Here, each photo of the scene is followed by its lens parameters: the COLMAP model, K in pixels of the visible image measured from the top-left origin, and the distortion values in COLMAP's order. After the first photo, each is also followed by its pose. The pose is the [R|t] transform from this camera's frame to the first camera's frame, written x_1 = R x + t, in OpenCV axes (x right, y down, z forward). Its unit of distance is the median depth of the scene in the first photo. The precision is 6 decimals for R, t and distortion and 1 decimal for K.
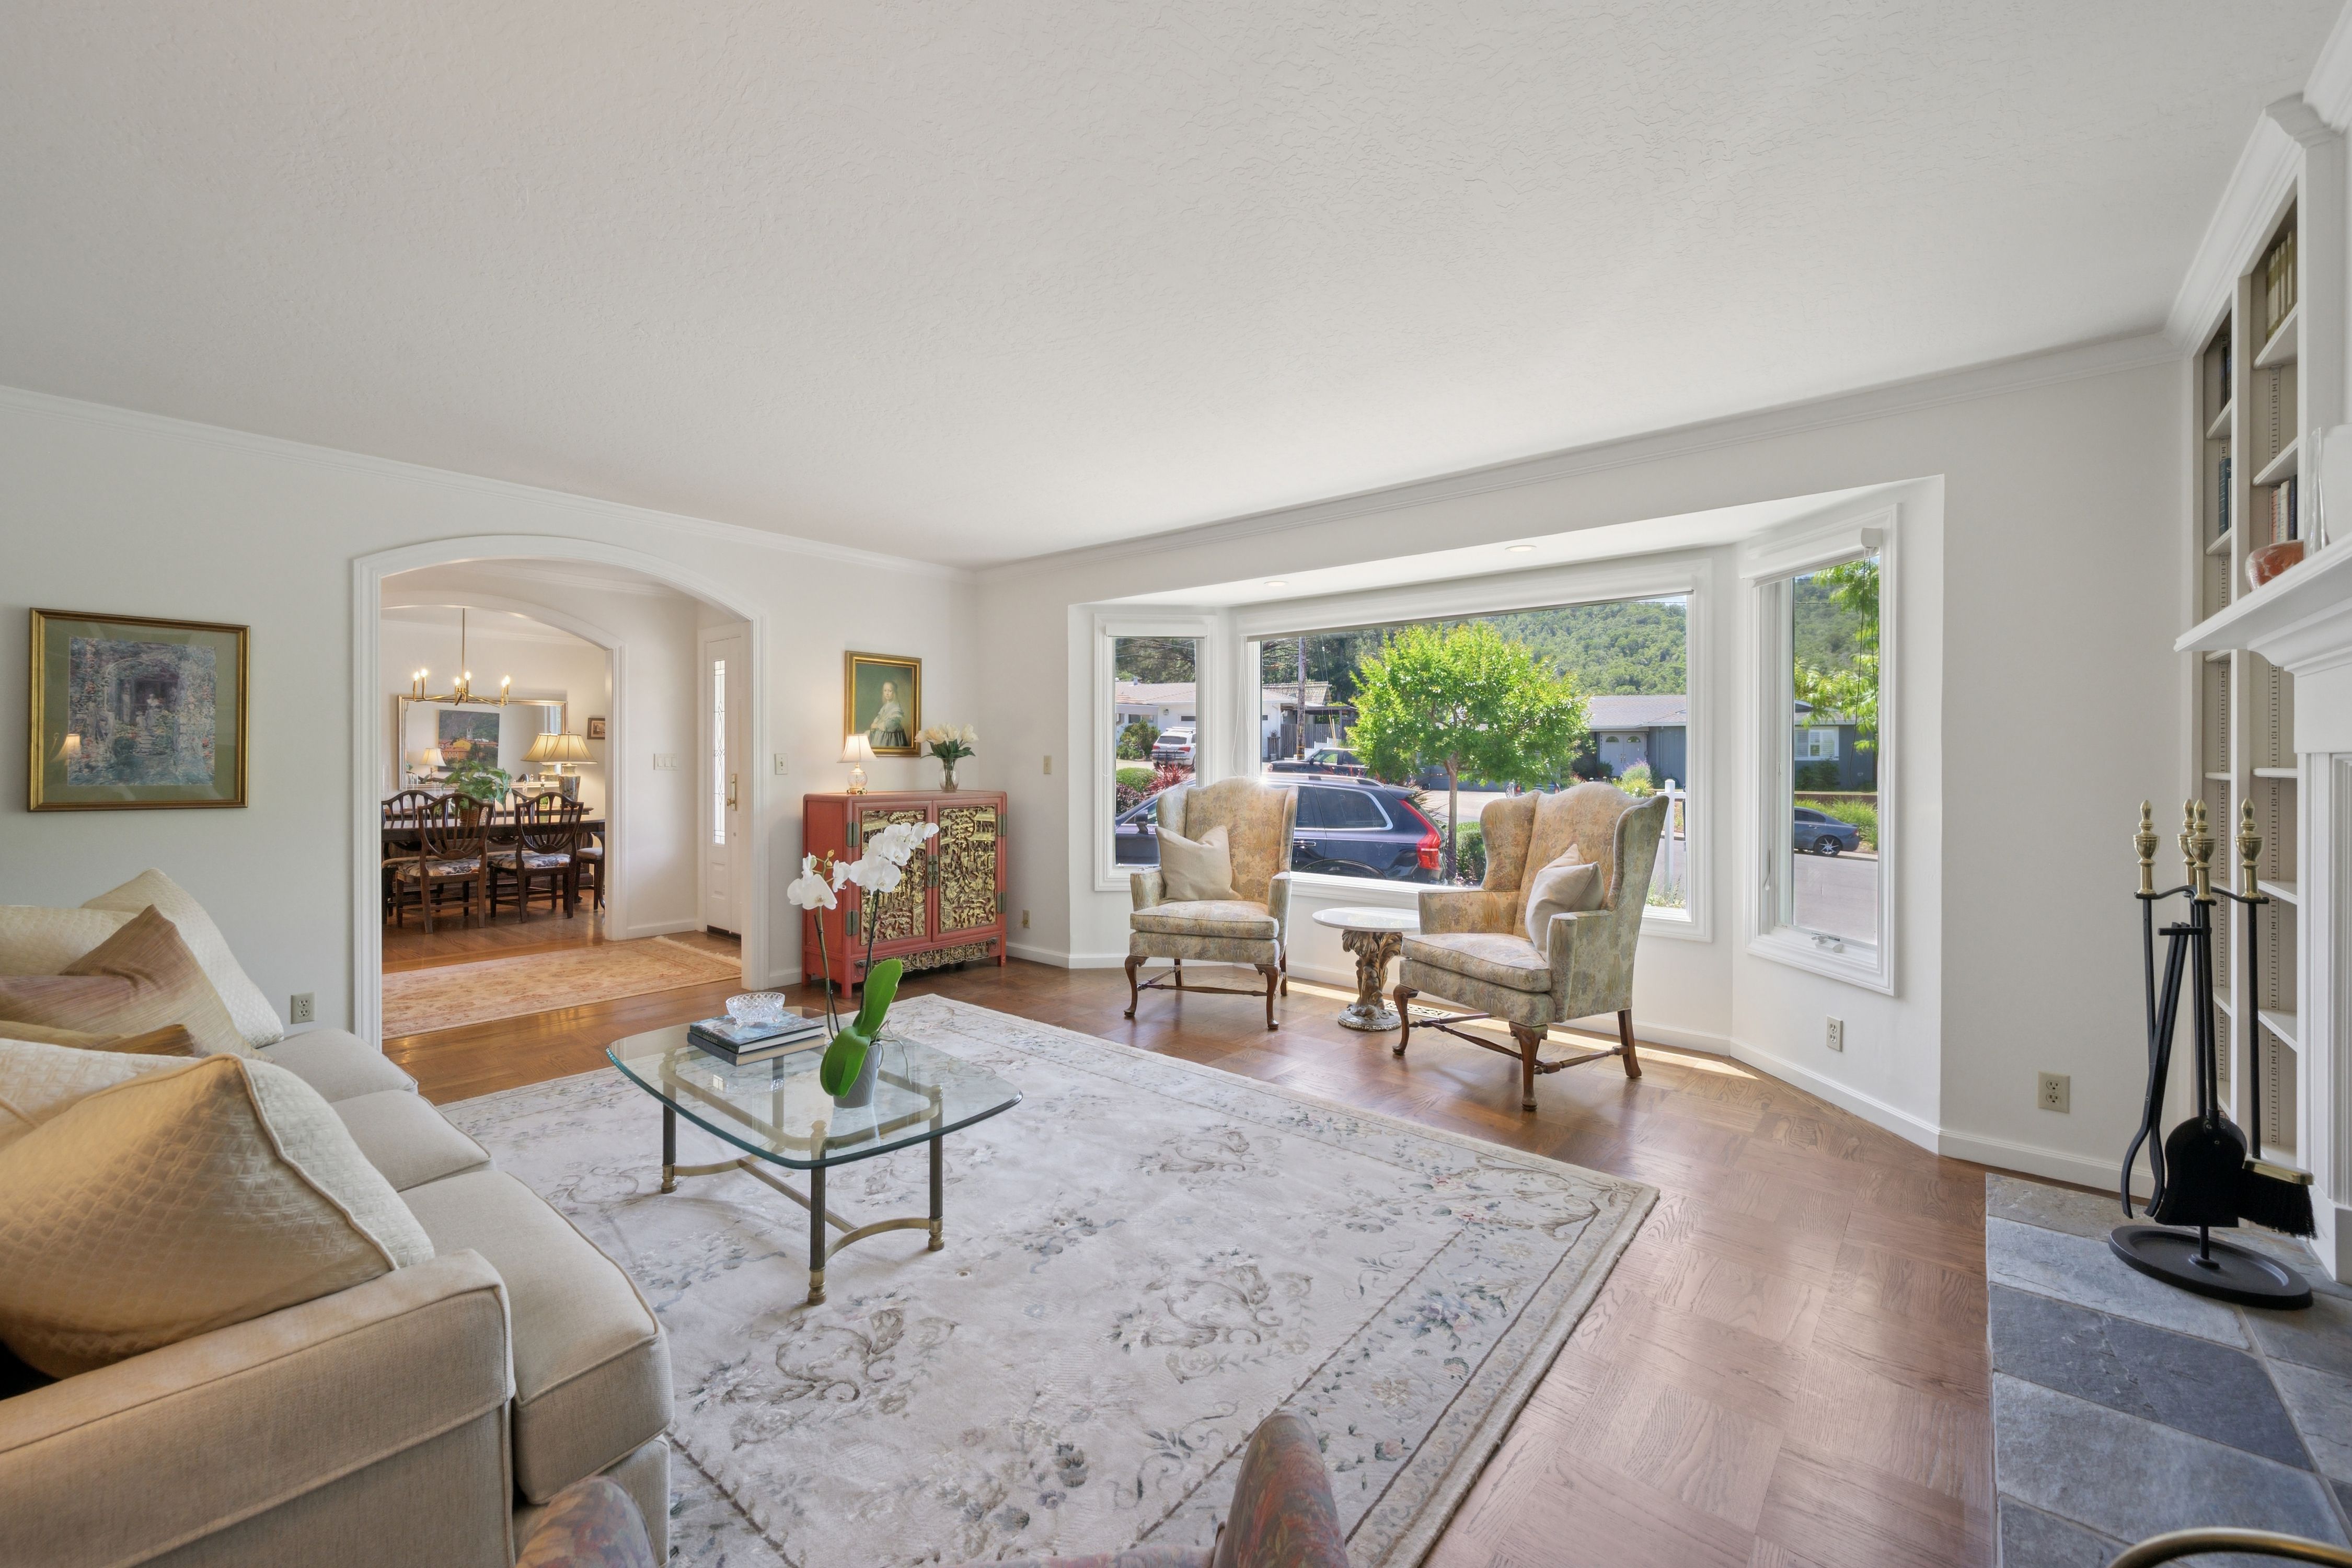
lens RADIAL K [[945.2, 0, 1191.9], [0, 945.2, 768.2], [0, 0, 1]] dist [0.000292, 0.000279]
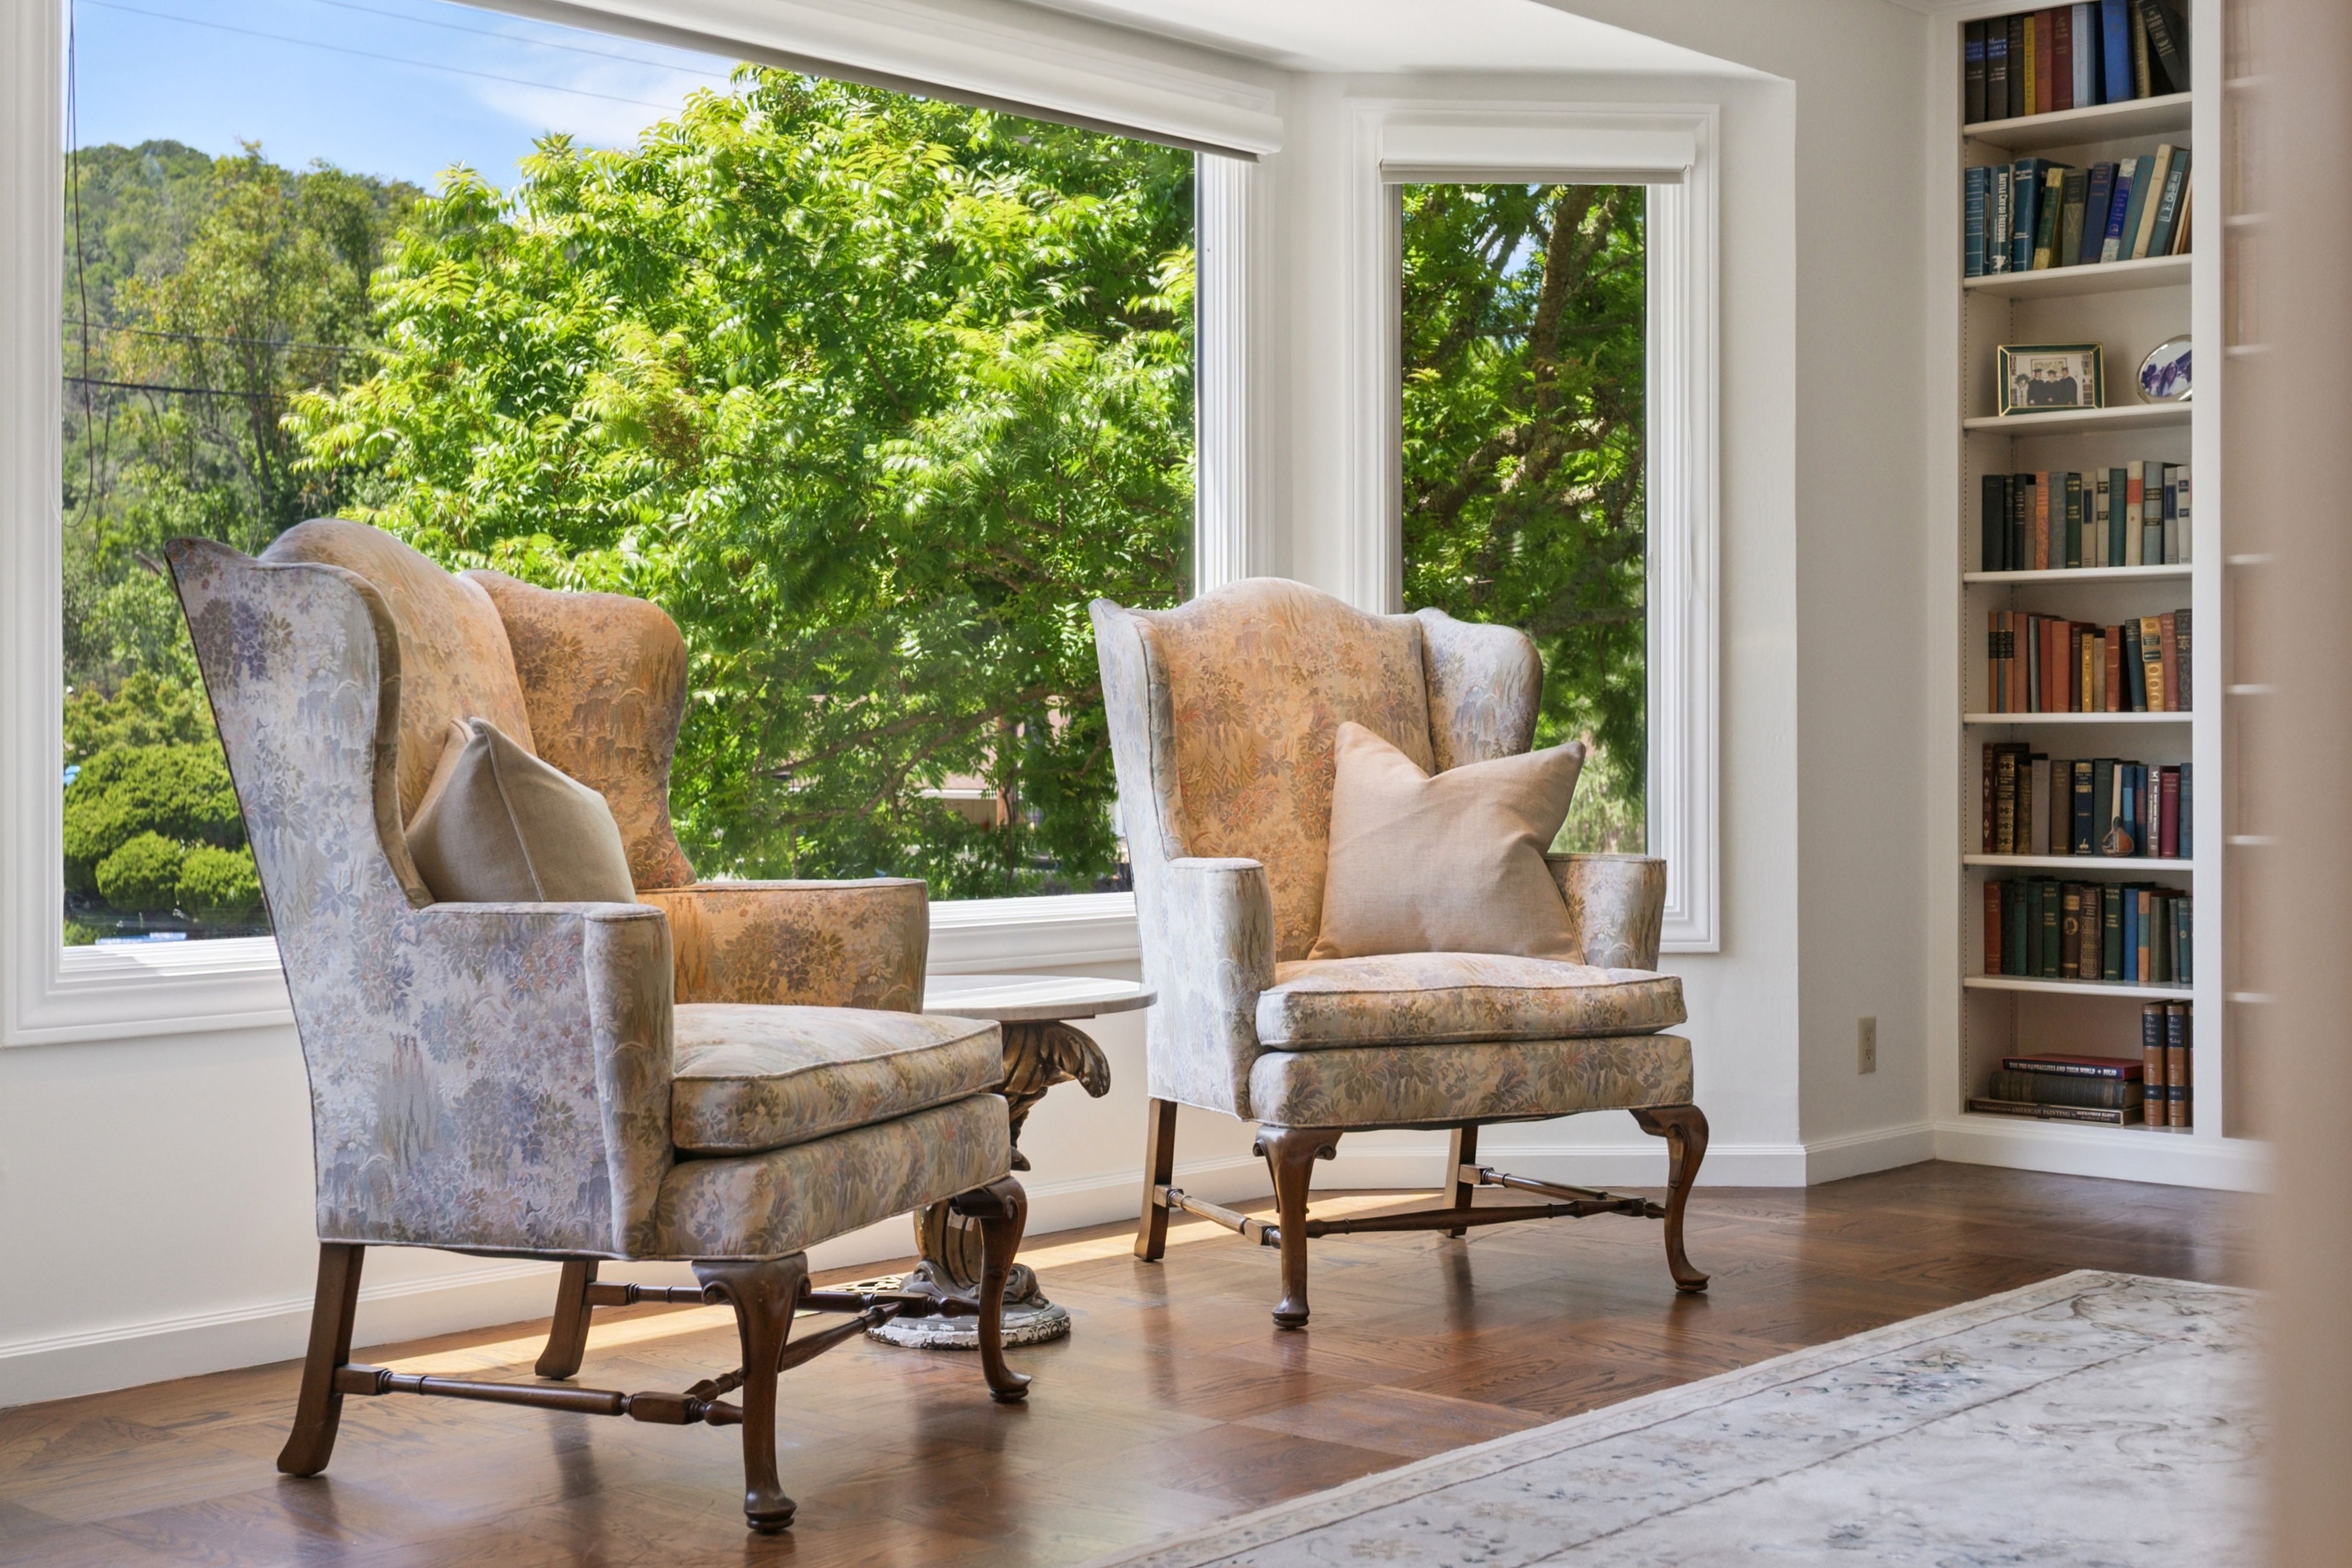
lens RADIAL K [[3035.2, 0, 1180.1], [0, 3035.2, 774.0], [0, 0, 1]] dist [-0.020197, -0.006416]
pose [[0.037293, -0.010809, 0.999246, -0.713168], [0.011391, 0.999881, 0.010391, 0.068728], [-0.999239, 0.010995, 0.037411, 0.795050]]
